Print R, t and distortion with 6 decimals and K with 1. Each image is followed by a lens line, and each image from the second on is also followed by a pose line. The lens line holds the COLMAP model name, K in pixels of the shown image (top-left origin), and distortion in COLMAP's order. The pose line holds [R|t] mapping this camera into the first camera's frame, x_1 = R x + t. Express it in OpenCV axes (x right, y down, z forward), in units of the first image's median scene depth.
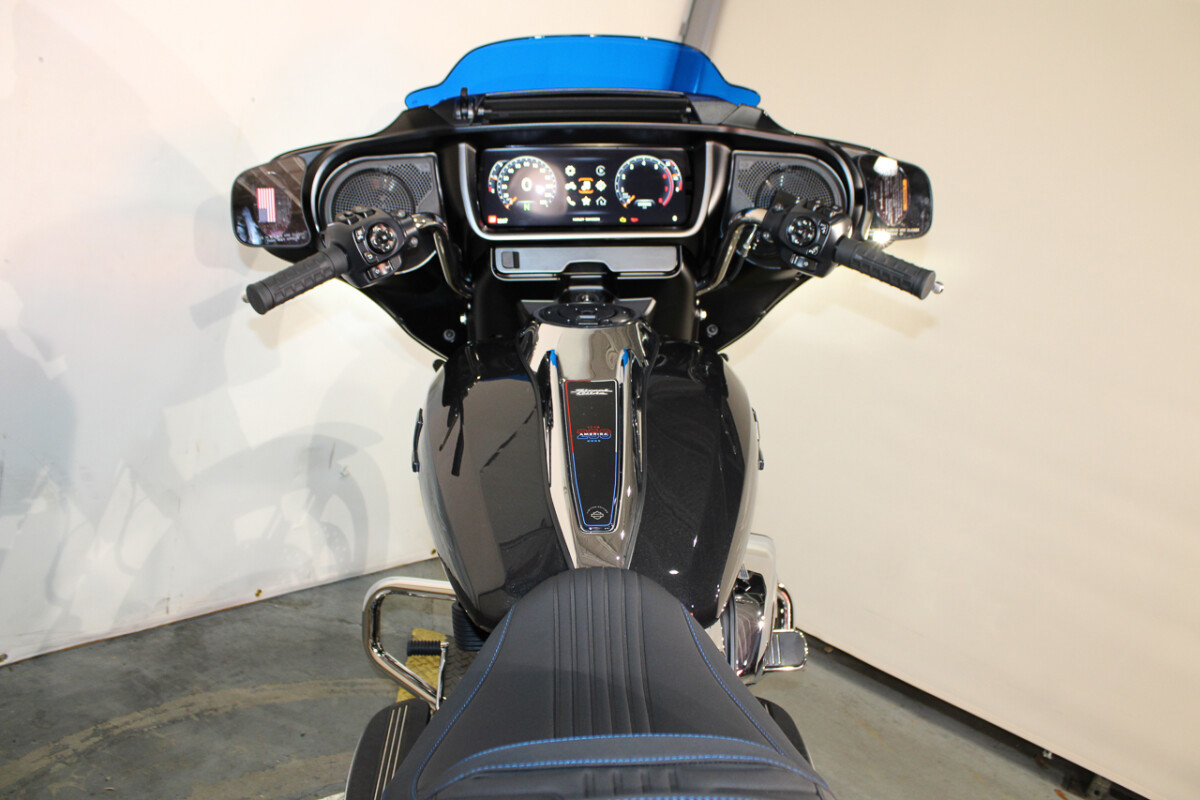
lens RADIAL K [[981.8, 0, 600.0], [0, 981.8, 400.0], [0, 0, 1]] dist [-0.160092, 0.131975]
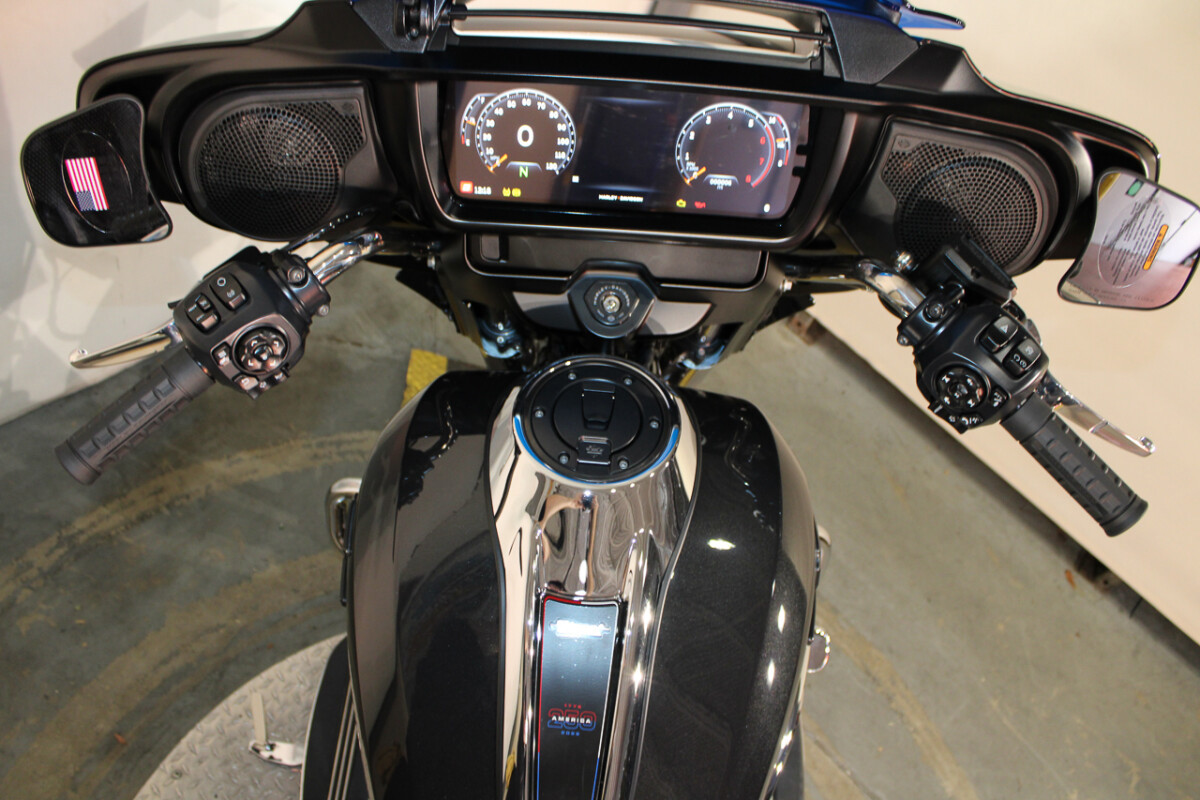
lens RADIAL K [[981.8, 0, 600.0], [0, 981.8, 400.0], [0, 0, 1]] dist [-0.160092, 0.131975]
pose [[0.992080, 0.124356, -0.017707, -0.000396], [-0.090582, 0.805941, 0.585025, -0.374706], [0.087022, -0.578788, 0.810822, 0.373888]]
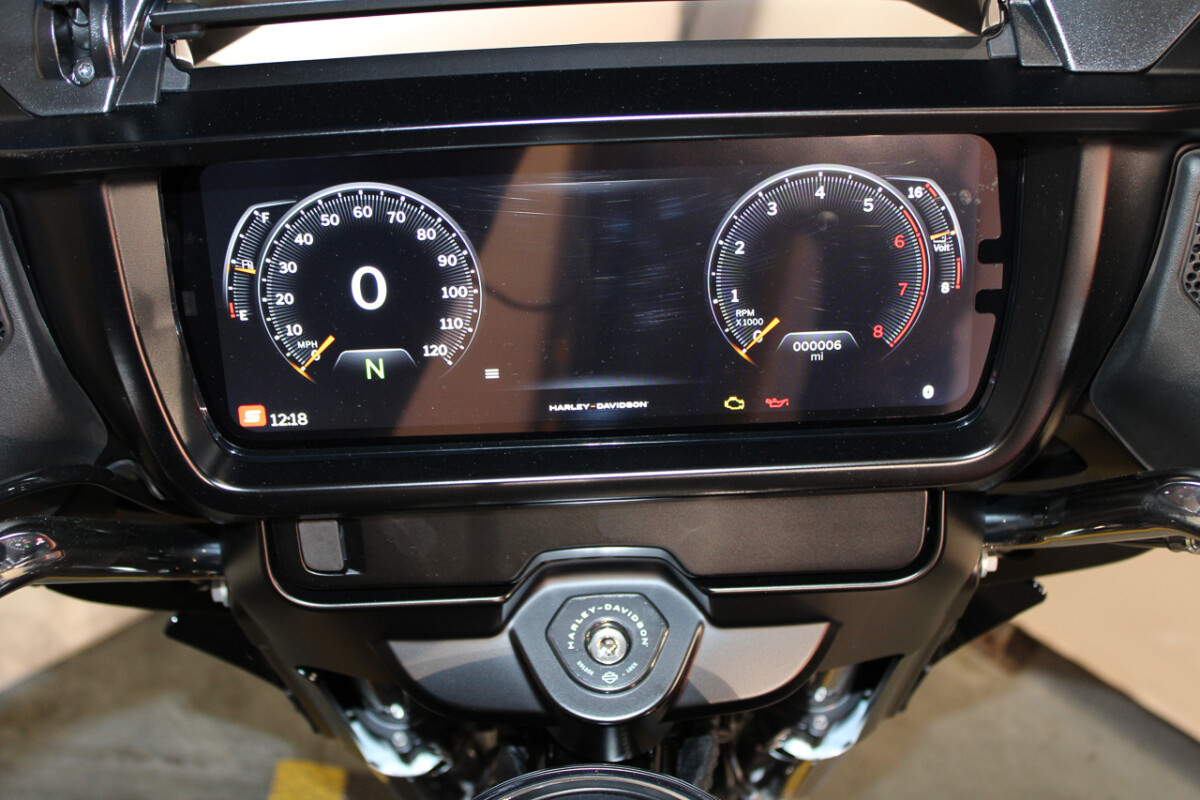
lens RADIAL K [[1539.8, 0, 600.0], [0, 1539.8, 400.0], [0, 0, 1]] dist [-0.022388, -0.030909]
pose [[0.997937, 0.013076, -0.062851, 0.011487], [0.010931, 0.930127, 0.367076, -0.294417], [0.063260, -0.367006, 0.928065, 0.518490]]
